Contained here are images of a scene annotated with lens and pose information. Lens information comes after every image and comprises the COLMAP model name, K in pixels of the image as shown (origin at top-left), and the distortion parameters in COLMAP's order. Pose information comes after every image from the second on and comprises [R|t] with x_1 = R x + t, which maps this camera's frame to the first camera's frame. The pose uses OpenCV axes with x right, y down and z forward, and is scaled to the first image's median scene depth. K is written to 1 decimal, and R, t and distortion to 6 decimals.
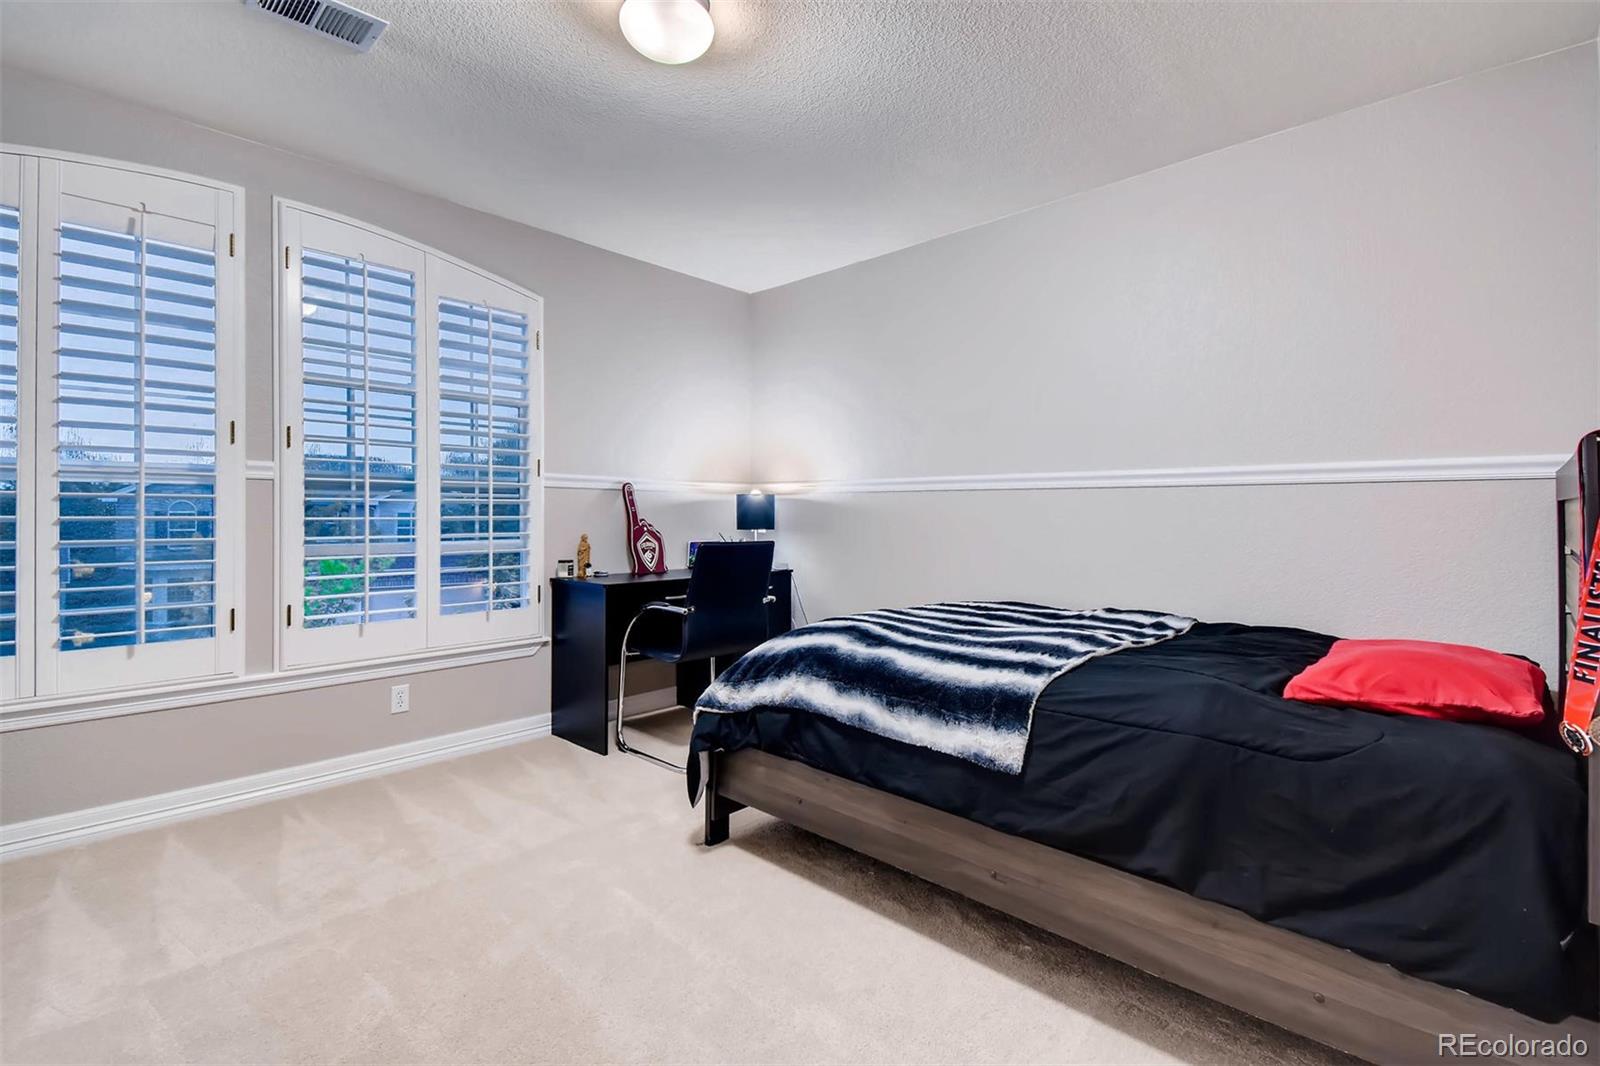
lens RADIAL K [[723.3, 0, 807.1], [0, 723.3, 519.6], [0, 0, 1]] dist [0.030184, -0.016748]
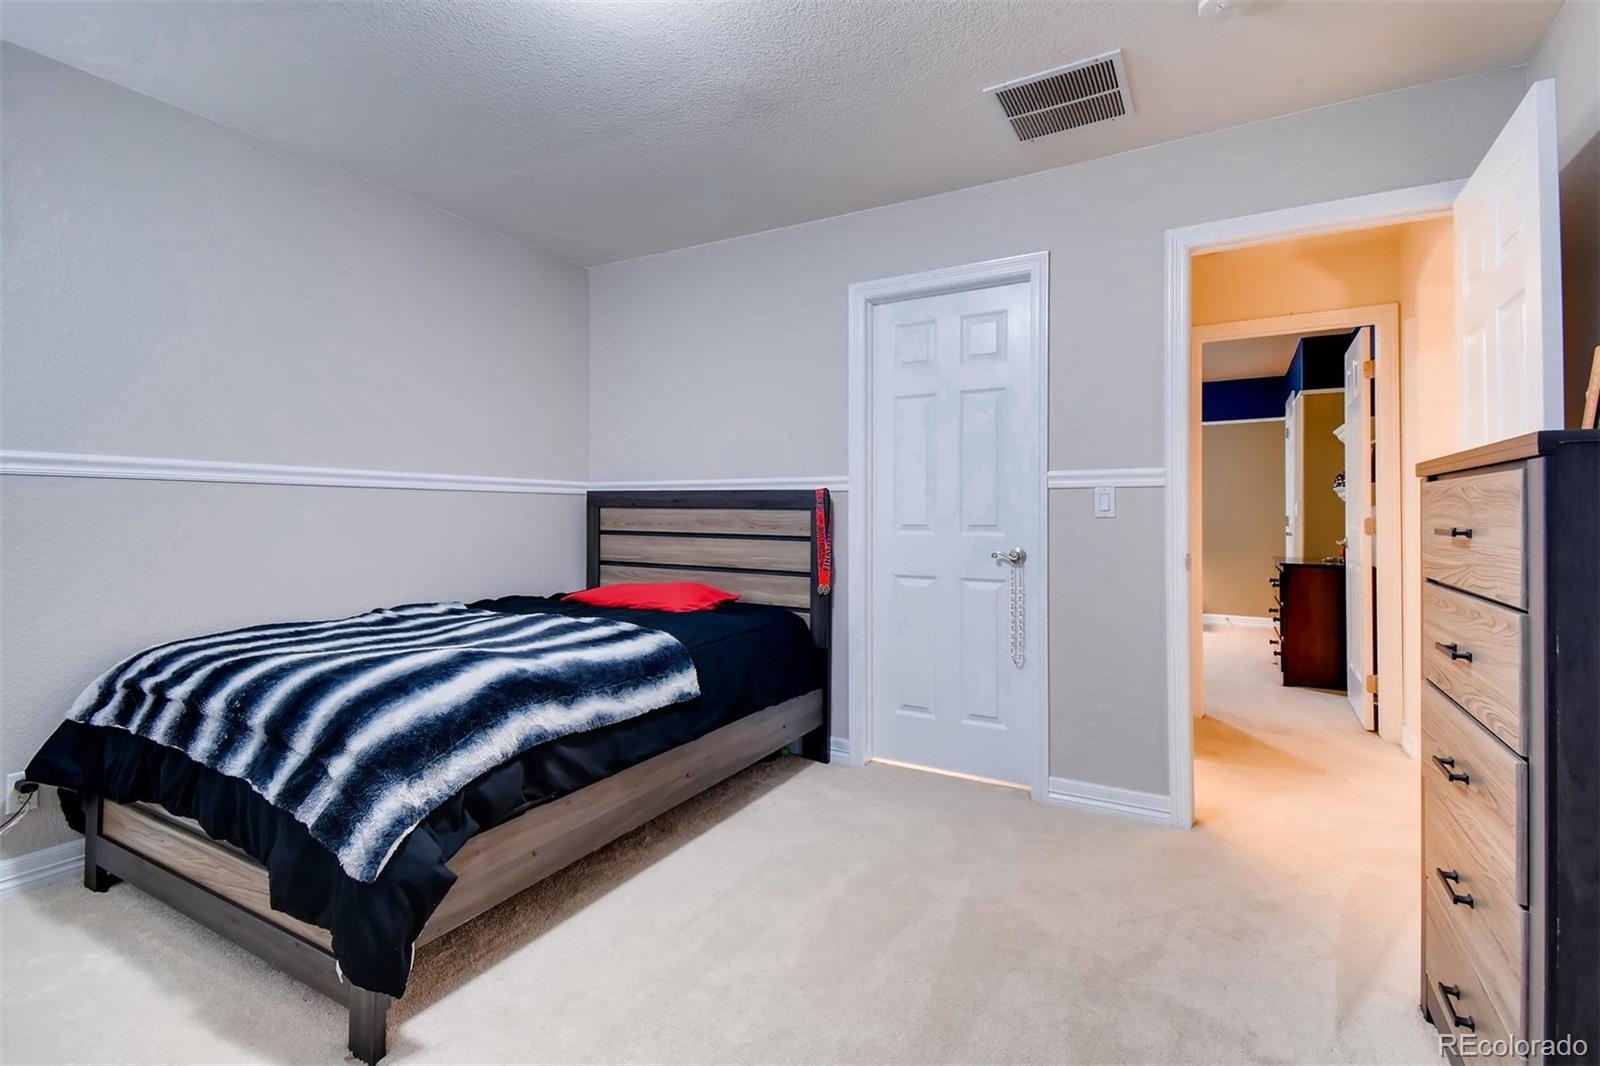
lens RADIAL K [[723.3, 0, 808.4], [0, 723.3, 525.1], [0, 0, 1]] dist [0.030184, -0.016748]
pose [[-0.244891, -0.004816, 0.969539, -1.004378], [0.023527, 0.999664, 0.010909, -0.004601], [-0.969265, 0.025482, -0.244696, 0.958680]]
